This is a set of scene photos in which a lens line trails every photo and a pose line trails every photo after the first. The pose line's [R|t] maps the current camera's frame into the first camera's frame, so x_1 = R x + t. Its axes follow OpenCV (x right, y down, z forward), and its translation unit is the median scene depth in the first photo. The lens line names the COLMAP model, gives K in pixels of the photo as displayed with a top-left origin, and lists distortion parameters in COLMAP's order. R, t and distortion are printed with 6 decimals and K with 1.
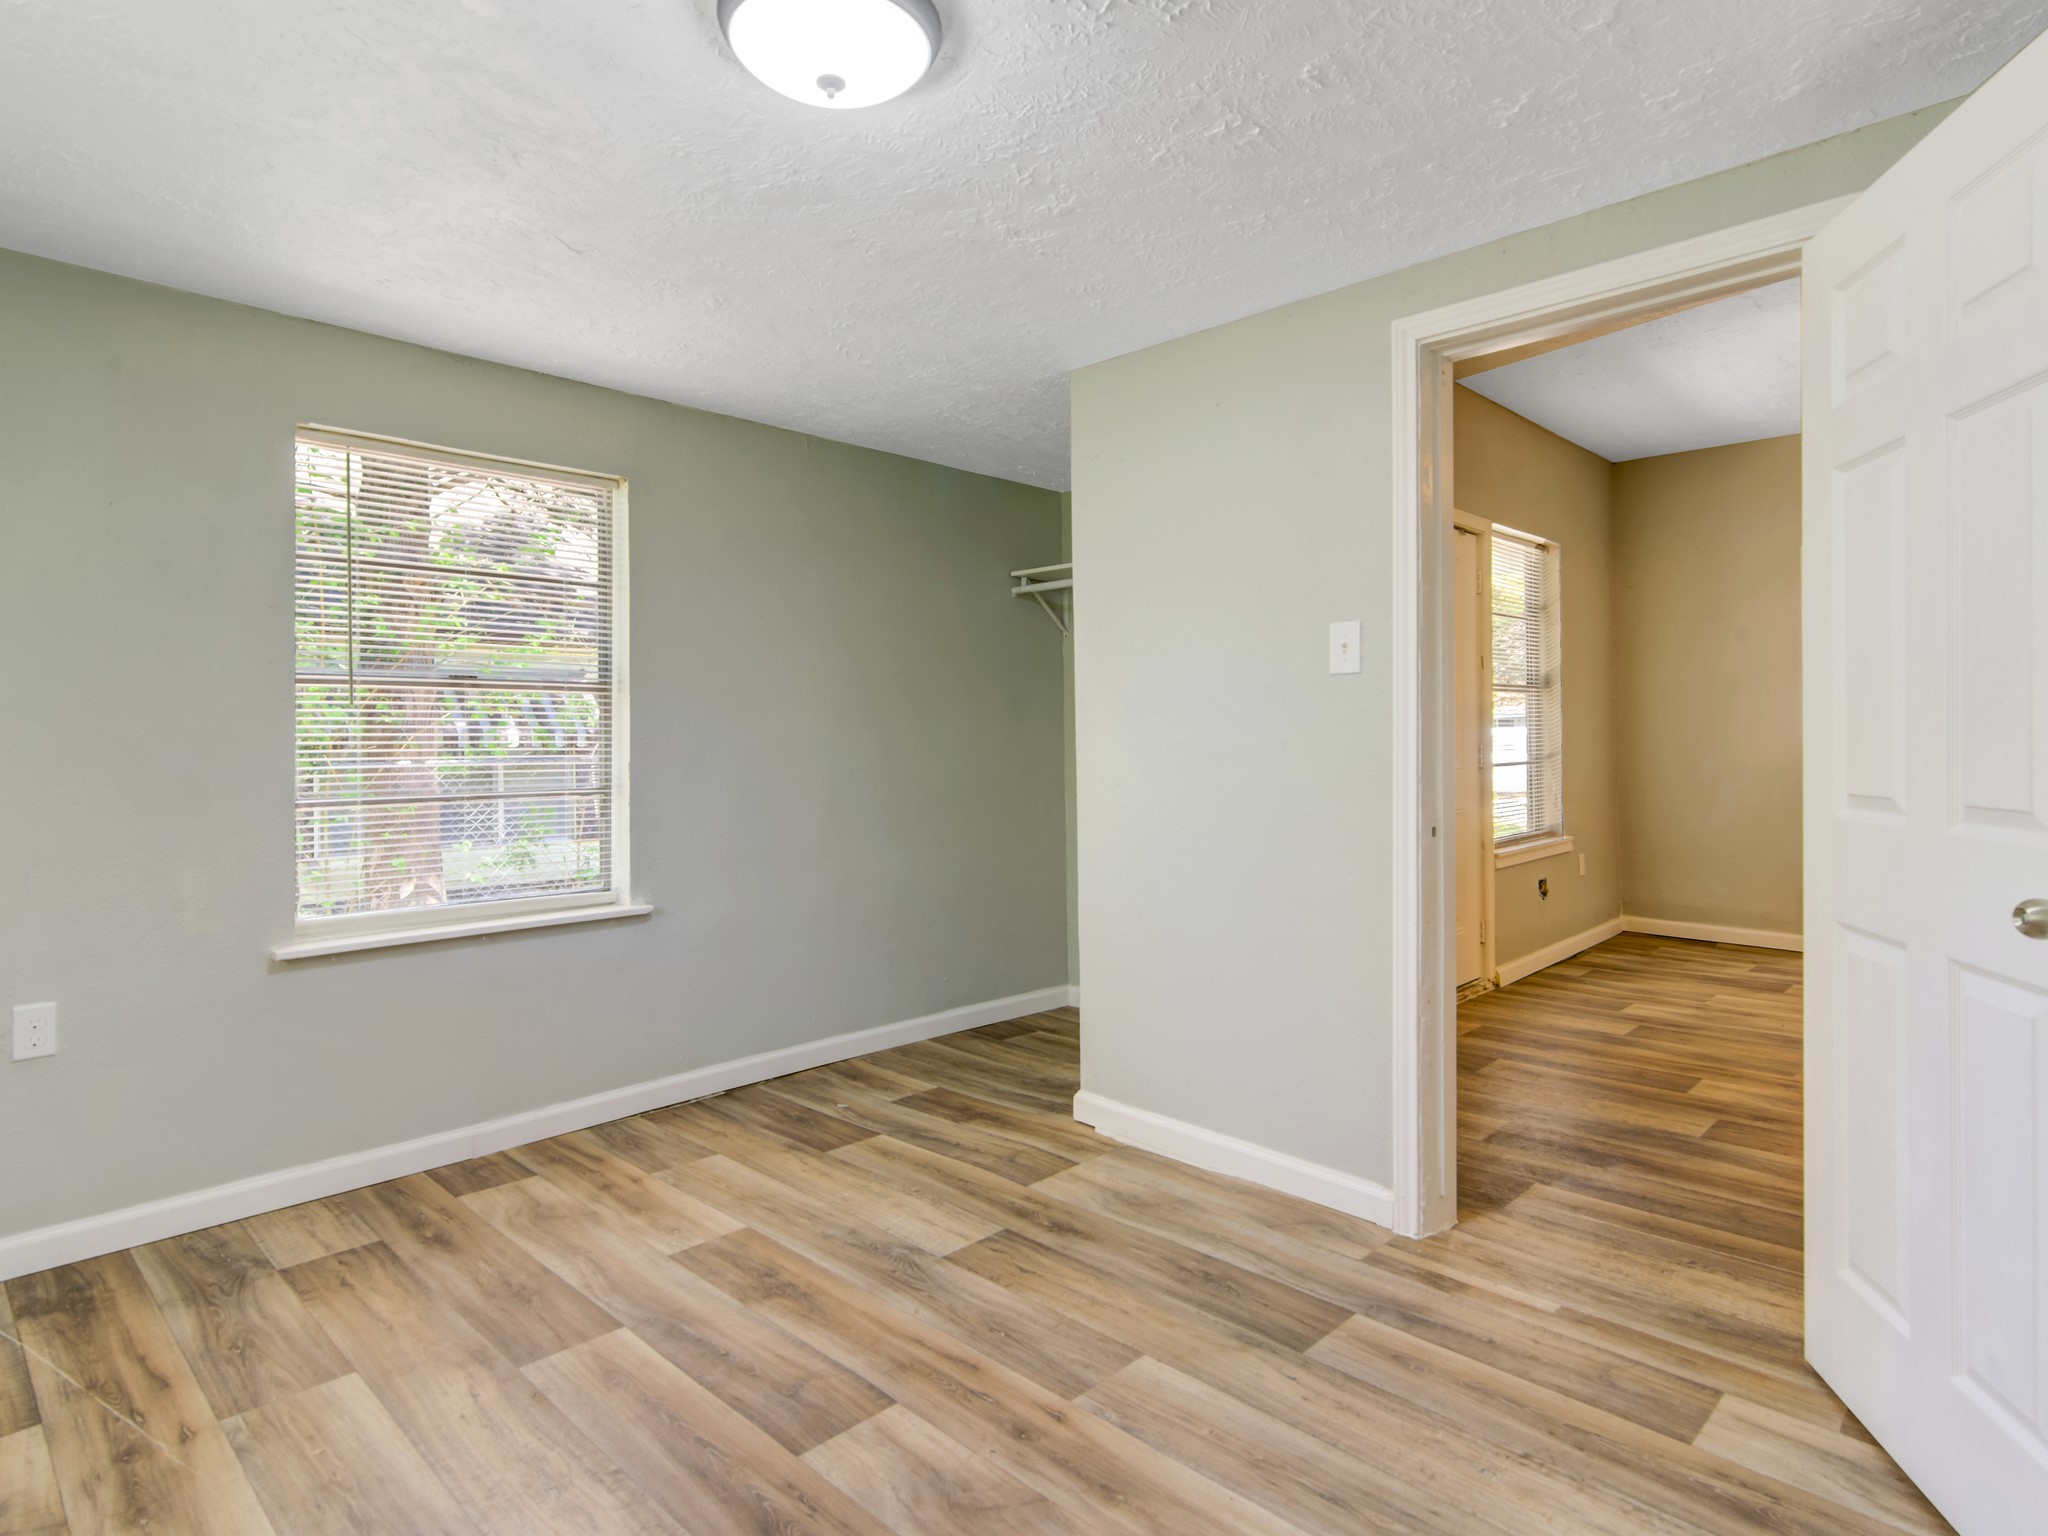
lens RADIAL K [[1153.6, 0, 1034.9], [0, 1153.6, 764.1], [0, 0, 1]] dist [0.038079, 0.000633]
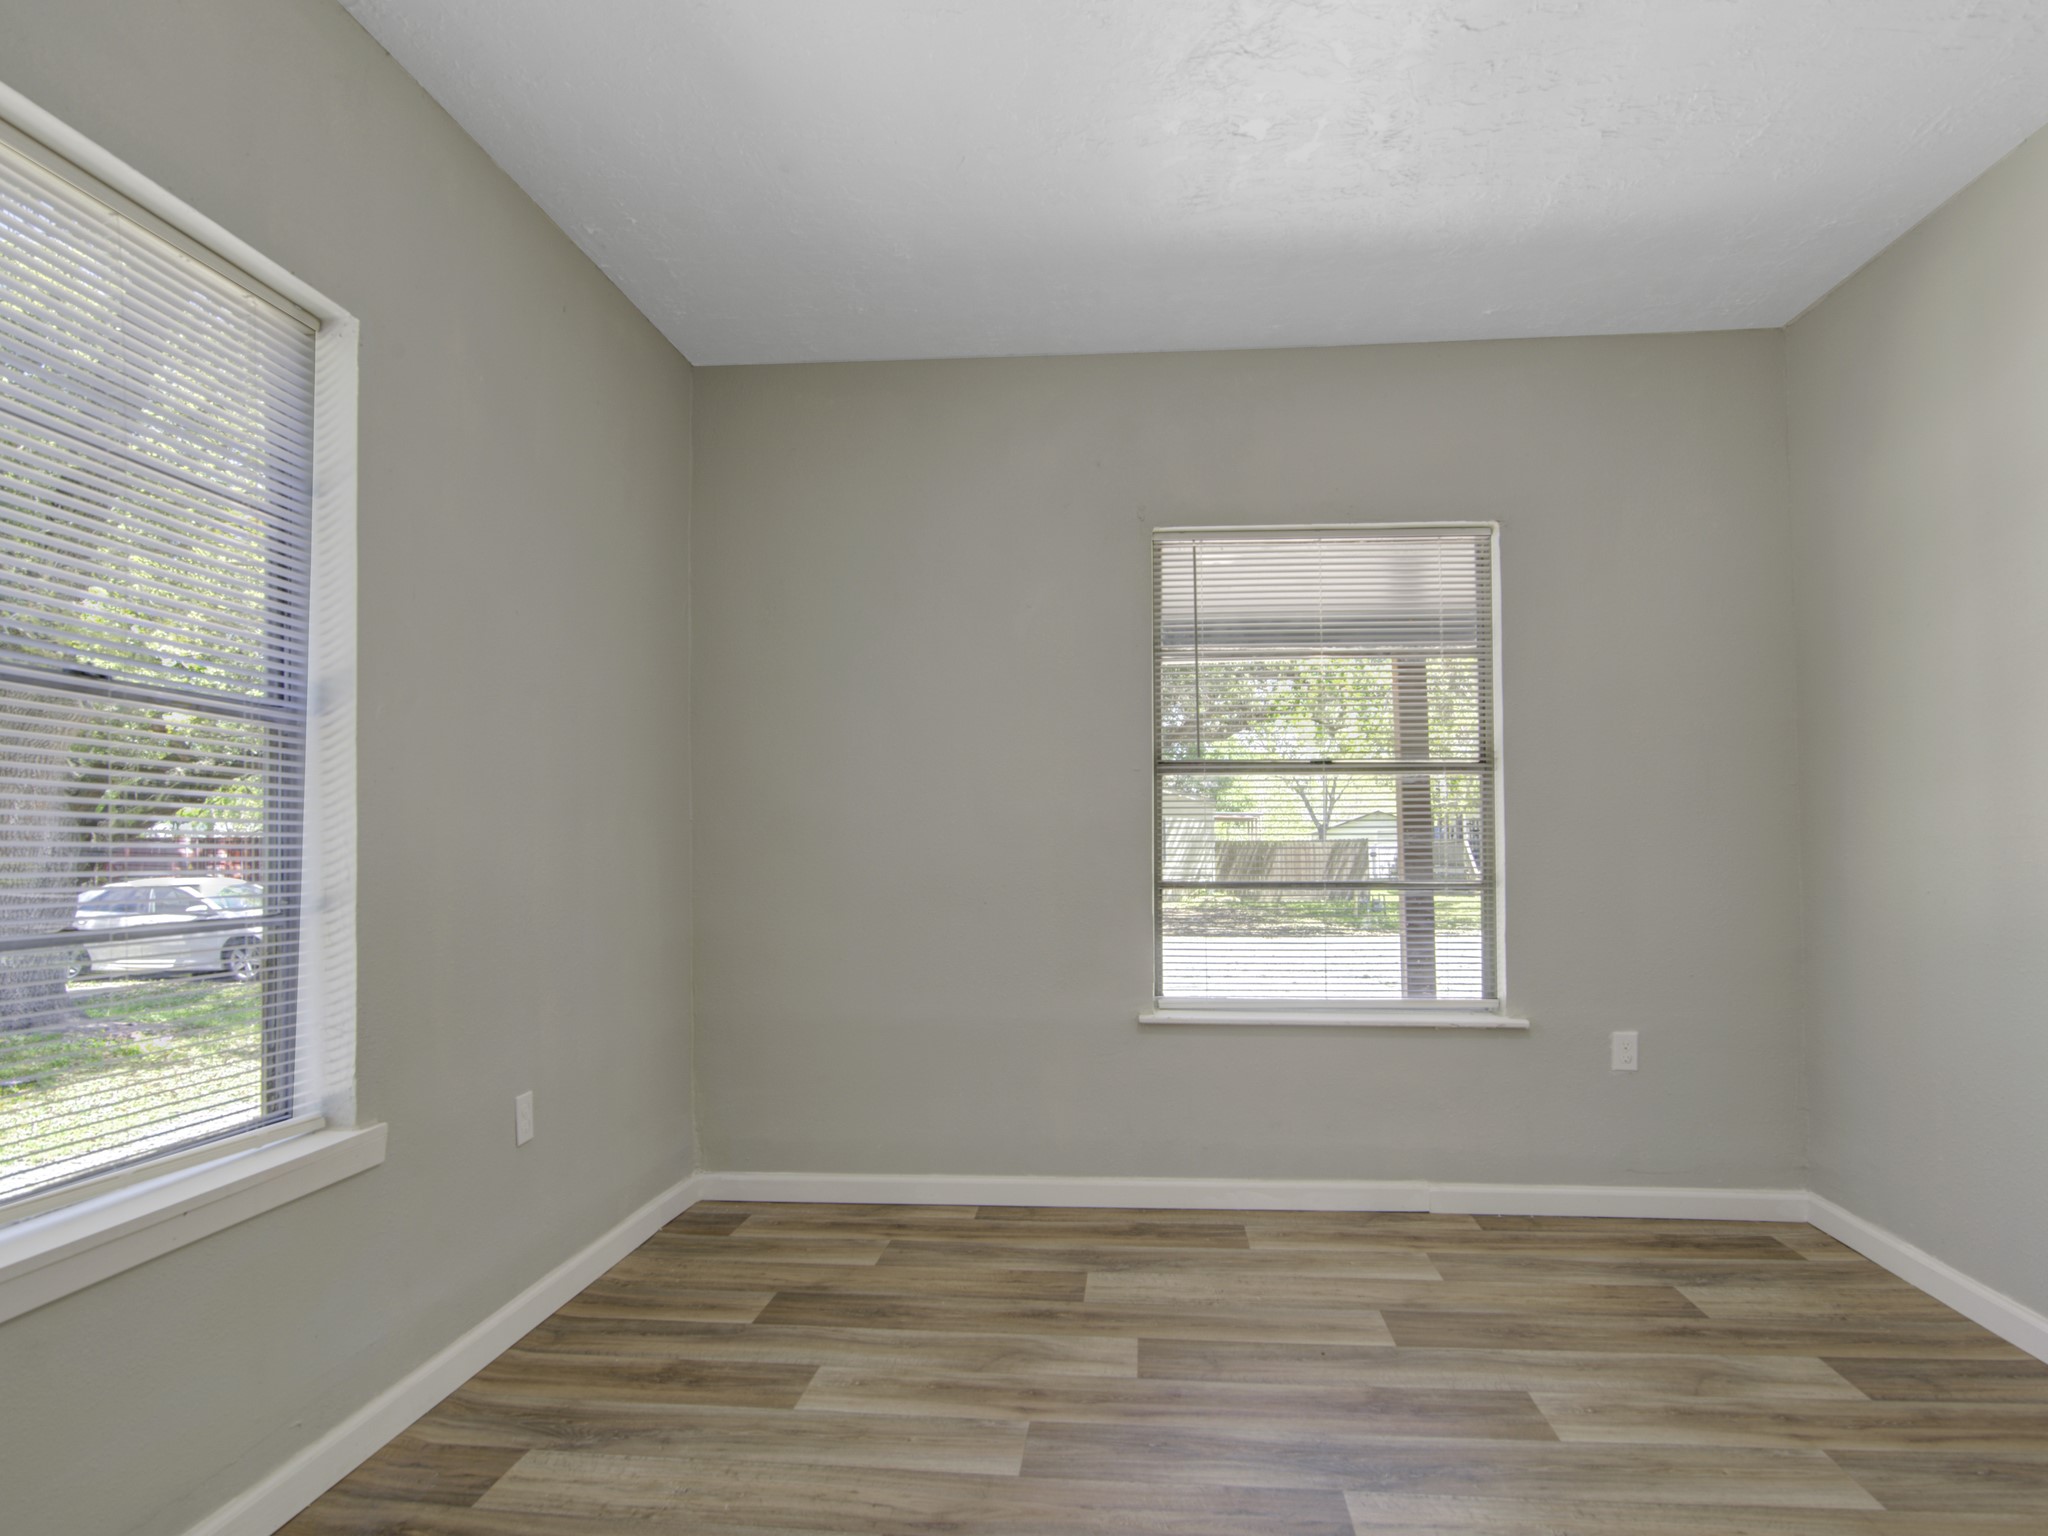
lens RADIAL K [[1155.2, 0, 1024.0], [0, 1155.2, 768.0], [0, 0, 1]] dist [-0.001969, 0.001196]
pose [[-0.785992, -0.031191, -0.617449, 0.745548], [0.001624, 0.998619, -0.052513, -0.041974], [0.618234, -0.042278, -0.784856, 1.877585]]
